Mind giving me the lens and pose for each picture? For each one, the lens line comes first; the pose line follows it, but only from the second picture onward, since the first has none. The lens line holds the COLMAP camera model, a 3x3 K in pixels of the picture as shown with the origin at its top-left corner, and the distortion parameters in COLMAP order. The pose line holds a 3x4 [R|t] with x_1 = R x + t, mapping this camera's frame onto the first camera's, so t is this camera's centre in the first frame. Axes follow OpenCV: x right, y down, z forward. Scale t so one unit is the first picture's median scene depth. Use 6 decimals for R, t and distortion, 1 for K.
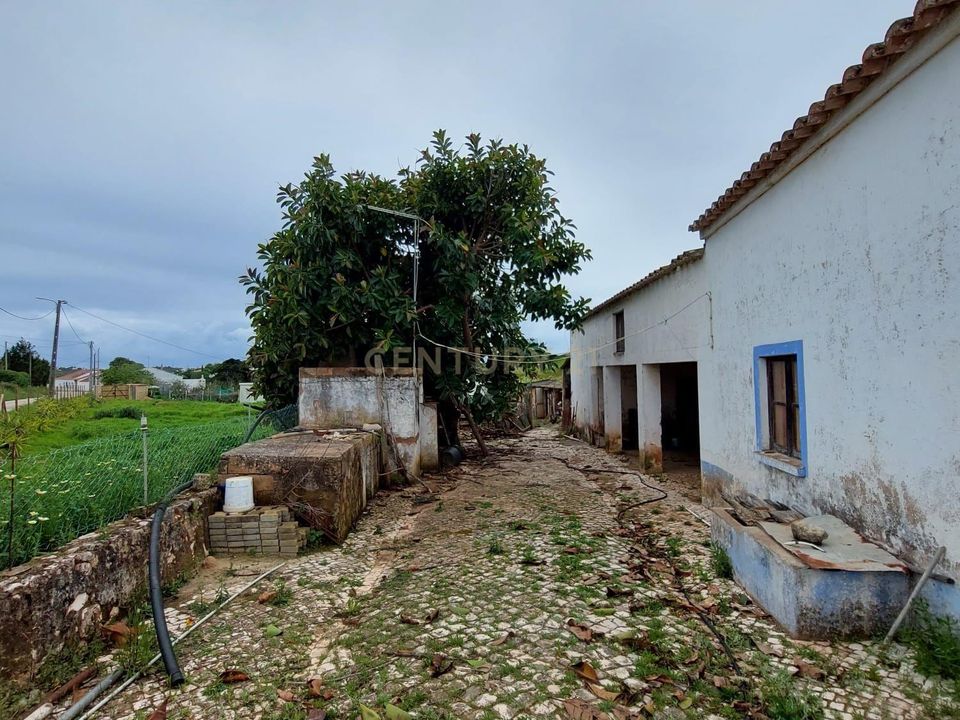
lens RADIAL K [[394.0, 0, 480.0], [0, 394.0, 360.0], [0, 0, 1]] dist [-0.001560, -0.000041]
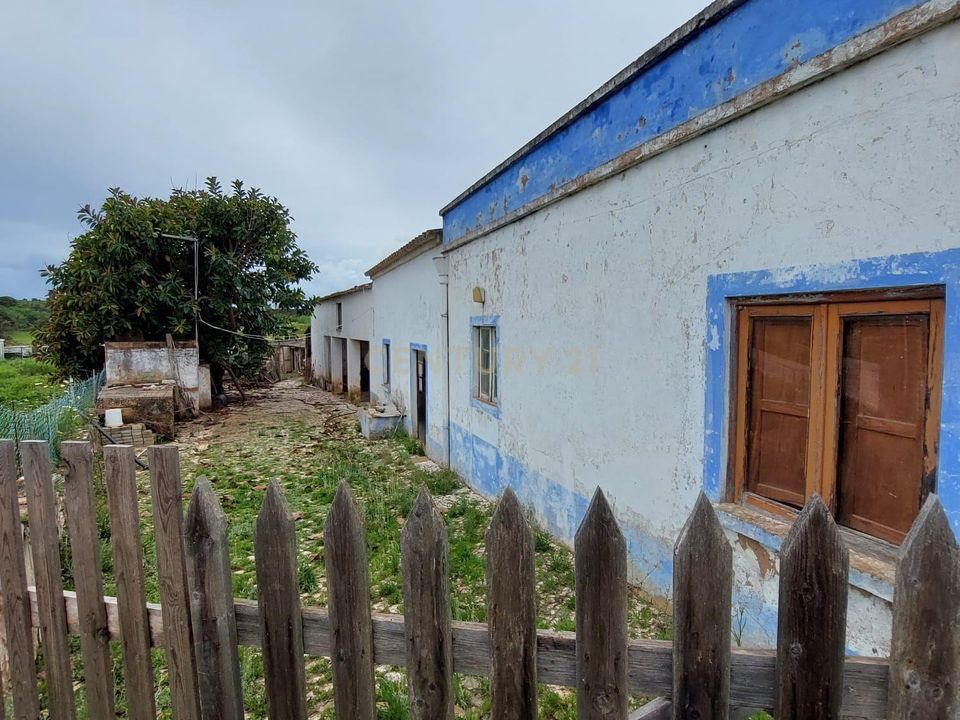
lens RADIAL K [[502.5, 0, 480.0], [0, 502.5, 360.0], [0, 0, 1]] dist [-0.030739, 0.000942]
pose [[0.873462, -0.018408, 0.486544, -0.142076], [-0.042455, 0.992599, 0.113772, -0.166927], [-0.485038, -0.120032, 0.866216, -1.130323]]
